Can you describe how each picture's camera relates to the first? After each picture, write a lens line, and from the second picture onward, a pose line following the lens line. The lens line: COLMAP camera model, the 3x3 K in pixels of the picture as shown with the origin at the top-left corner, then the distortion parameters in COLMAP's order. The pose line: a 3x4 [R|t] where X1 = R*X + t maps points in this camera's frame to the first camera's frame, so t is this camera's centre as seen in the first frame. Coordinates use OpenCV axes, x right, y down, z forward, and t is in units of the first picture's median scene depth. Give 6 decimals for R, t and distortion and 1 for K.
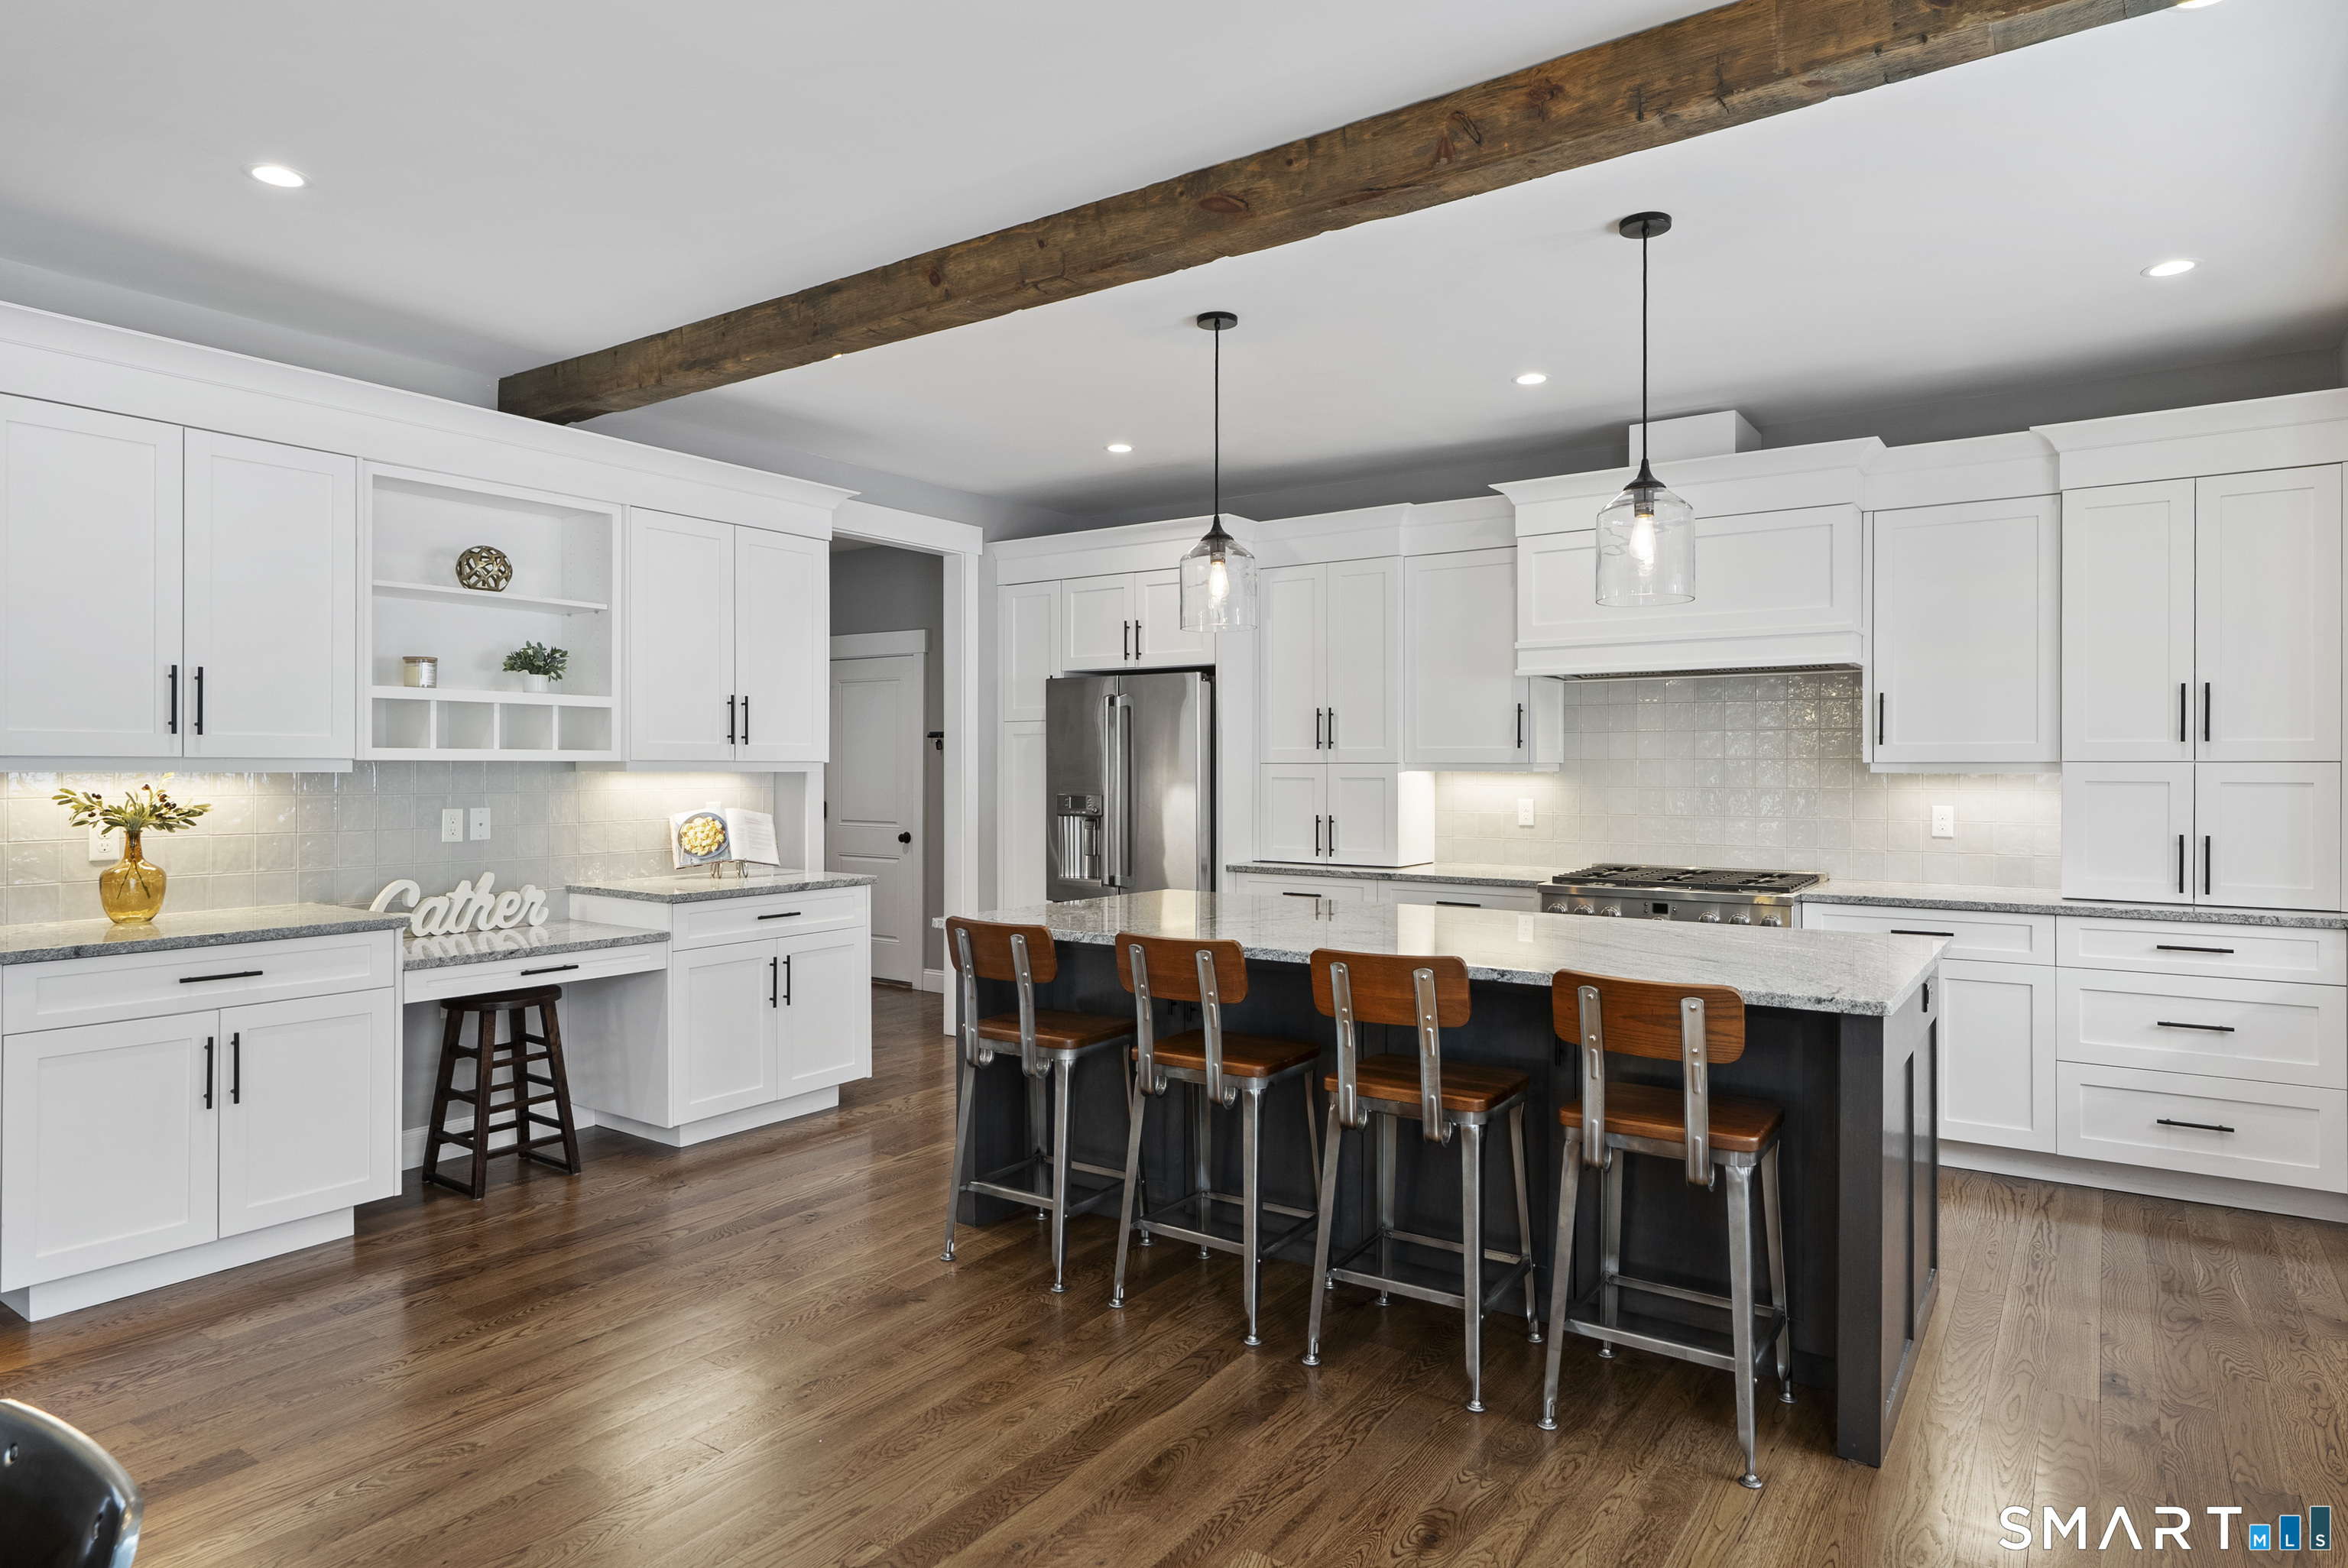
lens RADIAL K [[1361.8, 0, 1168.4], [0, 1361.8, 775.2], [0, 0, 1]] dist [-0.003620, -0.001034]
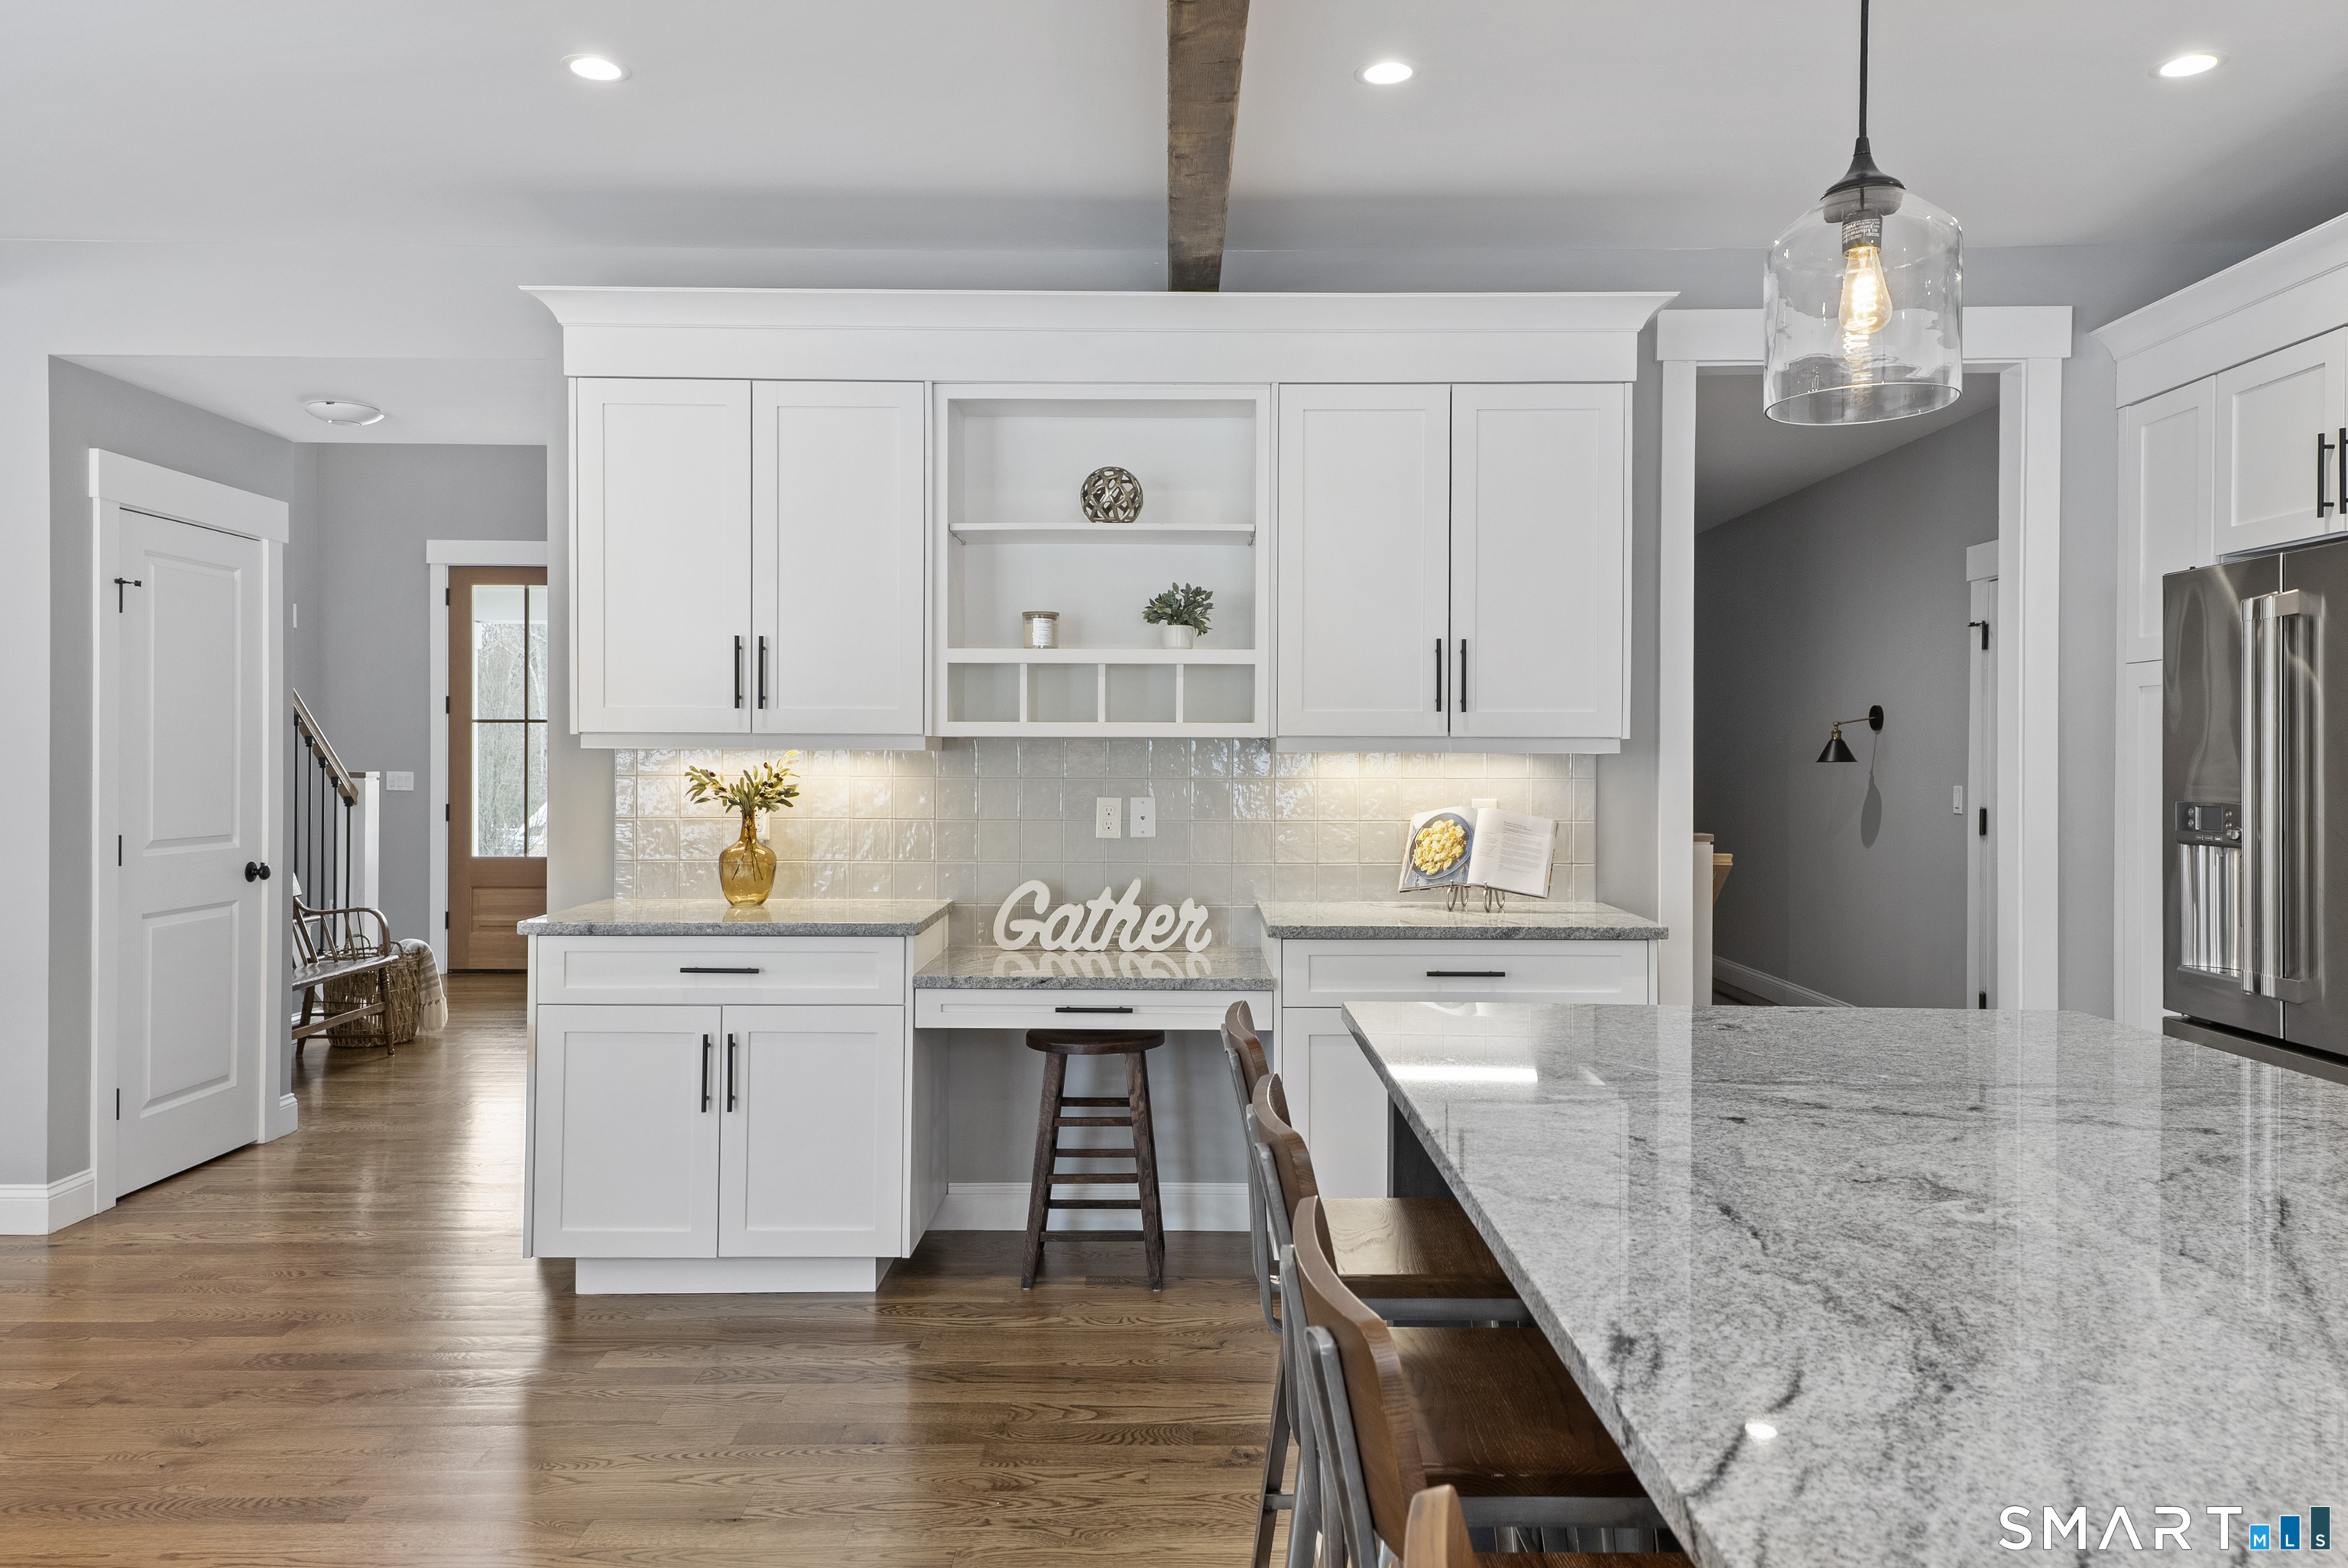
lens RADIAL K [[1646.5, 0, 1174.0], [0, 1646.5, 768.1], [0, 0, 1]] dist [0.046584, -0.000285]
pose [[0.565147, 0.006273, -0.824966, 0.314205], [-0.008203, 0.999964, 0.001985, 0.004961], [0.824949, 0.005645, 0.565178, 0.487850]]
